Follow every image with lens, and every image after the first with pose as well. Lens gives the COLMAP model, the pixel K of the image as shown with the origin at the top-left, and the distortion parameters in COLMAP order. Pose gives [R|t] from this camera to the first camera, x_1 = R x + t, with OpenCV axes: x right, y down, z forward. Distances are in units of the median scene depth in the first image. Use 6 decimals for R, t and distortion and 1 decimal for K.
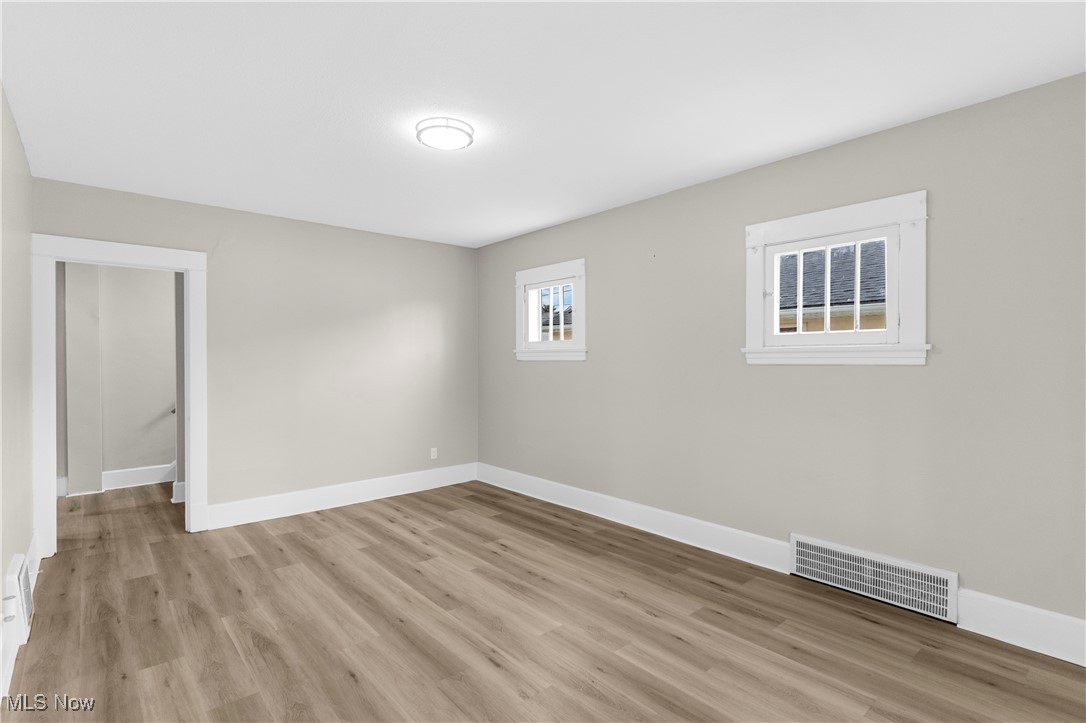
lens RADIAL K [[523.1, 0, 543.0], [0, 523.1, 361.5], [0, 0, 1]] dist [0.000099, 0.000137]
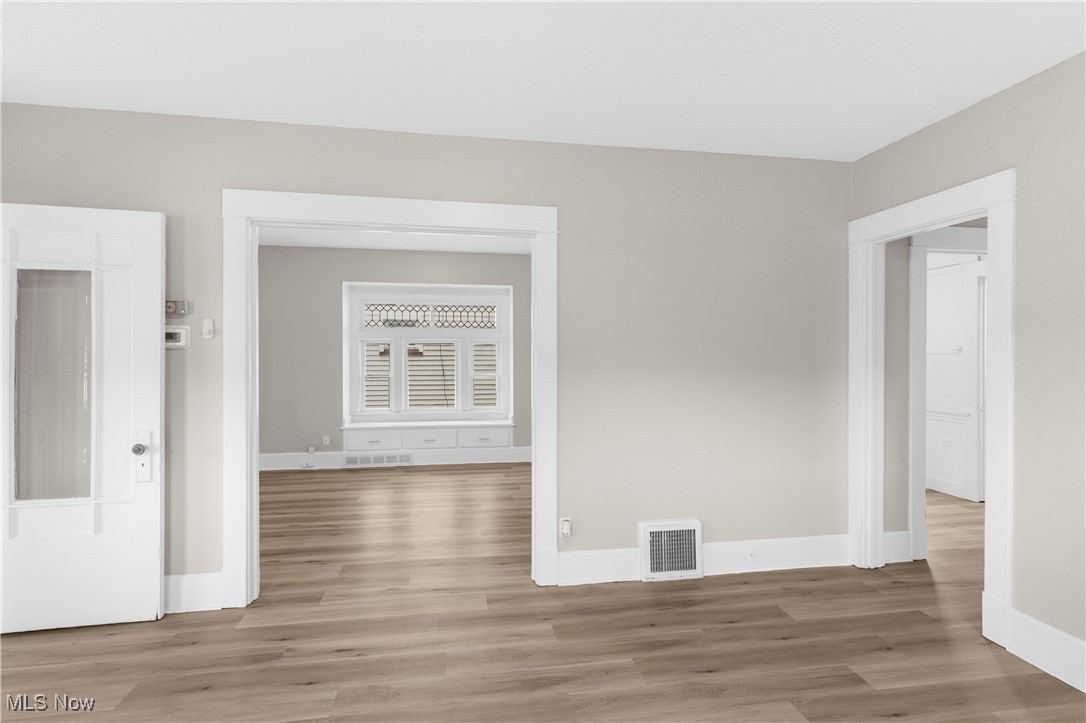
lens RADIAL K [[530.7, 0, 540.5], [0, 530.7, 355.0], [0, 0, 1]] dist [0.001443, 0.000338]
pose [[-0.523960, 0.004581, -0.851731, 0.148751], [-0.005126, 0.999950, 0.008531, -0.005439], [0.851728, 0.008836, -0.523910, 1.031760]]
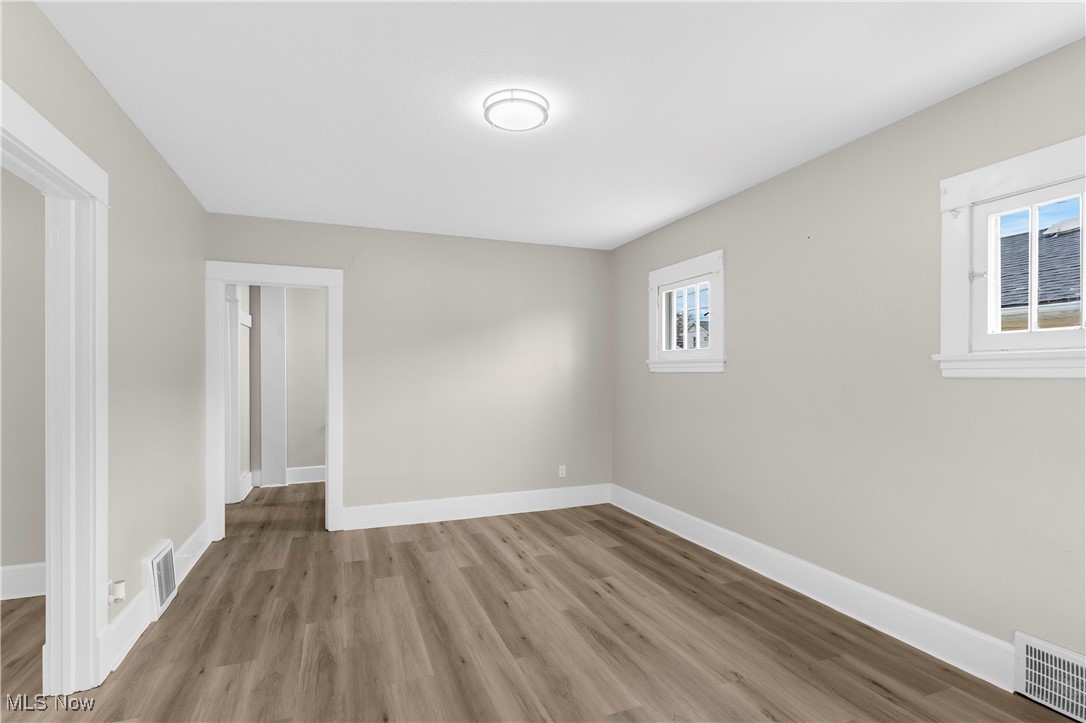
lens RADIAL K [[527.3, 0, 543.2], [0, 527.3, 373.1], [0, 0, 1]] dist [0.001901, -0.000646]
pose [[0.940957, 0.004117, -0.338502, 0.124084], [-0.005553, 0.999979, -0.003274, 0.004606], [0.338482, 0.004960, 0.940960, 0.150945]]
